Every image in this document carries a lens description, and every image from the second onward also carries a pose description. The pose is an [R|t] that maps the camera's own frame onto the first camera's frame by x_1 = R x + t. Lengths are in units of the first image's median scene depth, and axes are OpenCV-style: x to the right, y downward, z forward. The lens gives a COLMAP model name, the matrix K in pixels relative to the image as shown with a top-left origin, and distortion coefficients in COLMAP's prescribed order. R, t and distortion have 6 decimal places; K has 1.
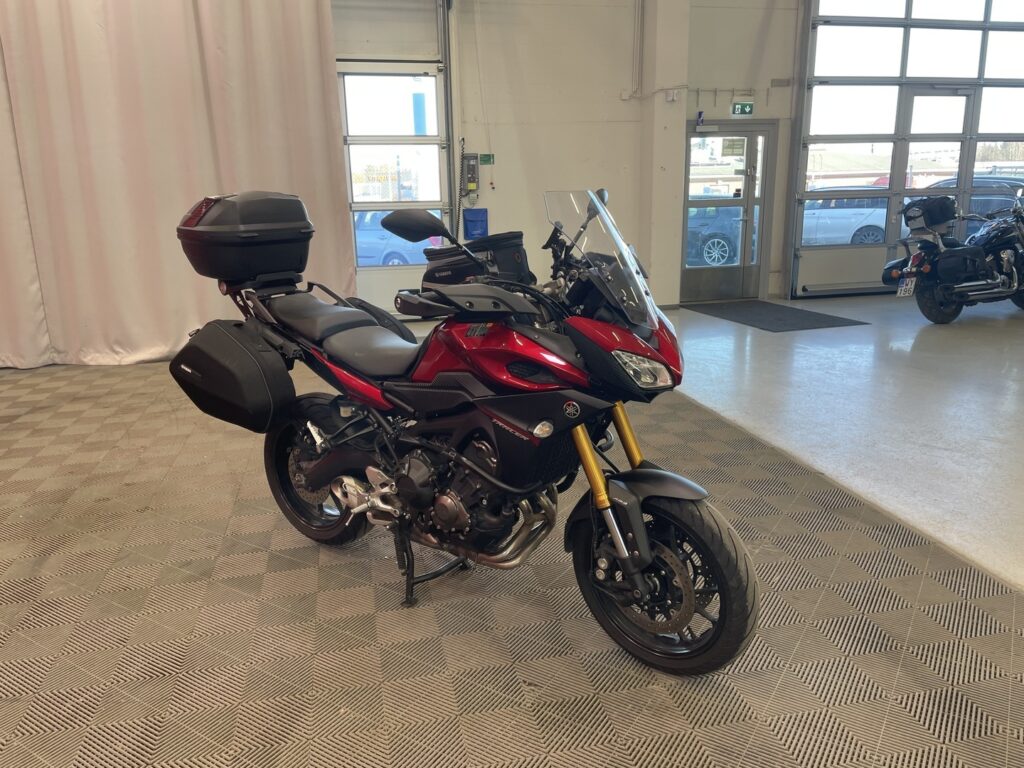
lens RADIAL K [[794.3, 0, 512.0], [0, 794.3, 384.0], [0, 0, 1]] dist [-0.002191, -0.001232]
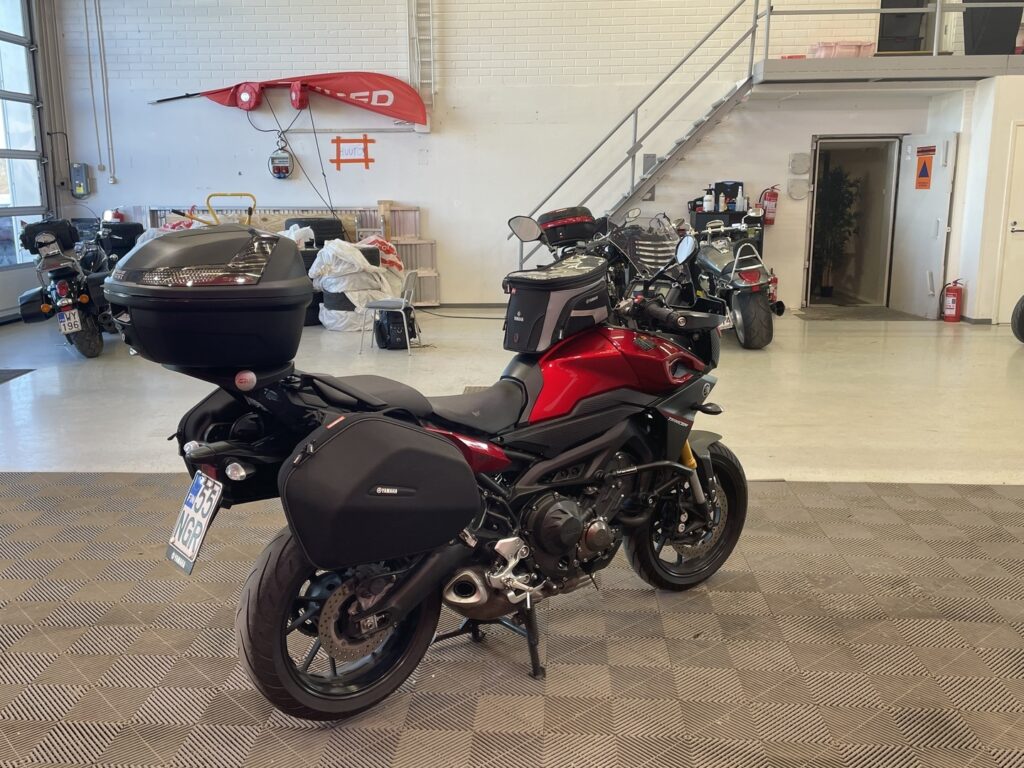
lens RADIAL K [[981.9, 0, 495.1], [0, 981.9, 379.1], [0, 0, 1]] dist [0.091962, -0.131747]
pose [[0.295320, -0.192517, 0.935801, -1.148314], [0.260953, 0.958497, 0.114834, -0.188439], [-0.919070, 0.210288, 0.333301, 0.613780]]
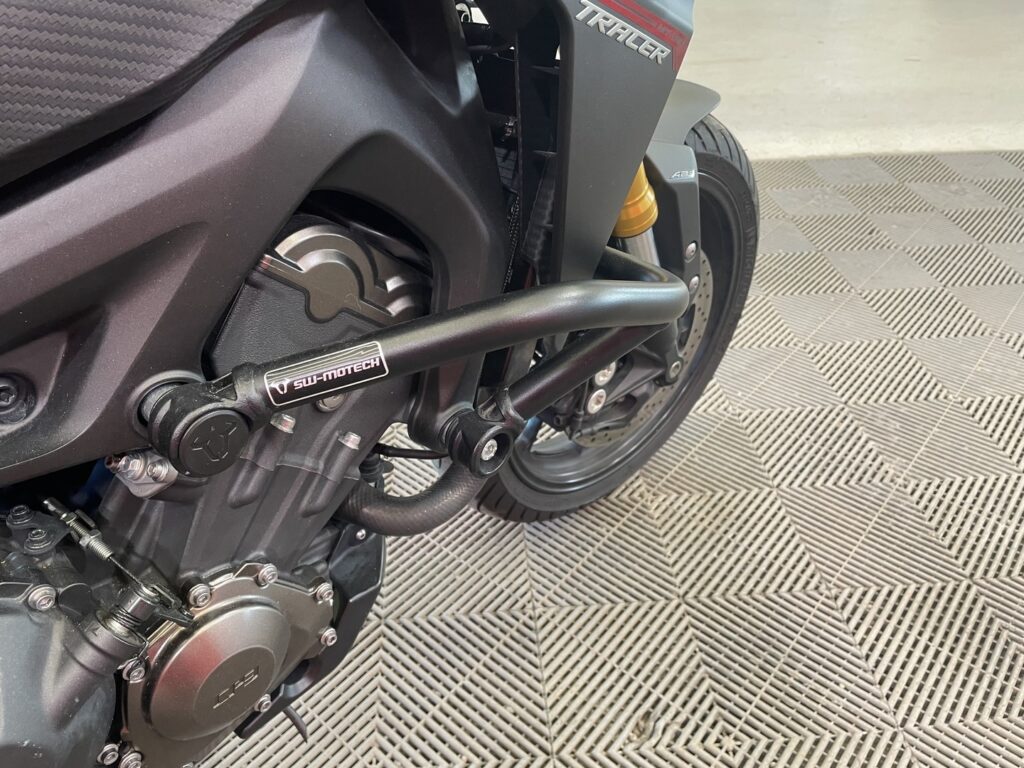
lens RADIAL K [[794.3, 0, 512.0], [0, 794.3, 384.0], [0, 0, 1]] dist [-0.002191, -0.001232]
pose [[0.147501, -0.576237, 0.803862, -0.163866], [0.276087, 0.804433, 0.525987, 0.019396], [-0.949747, 0.144352, 0.277746, 0.803250]]
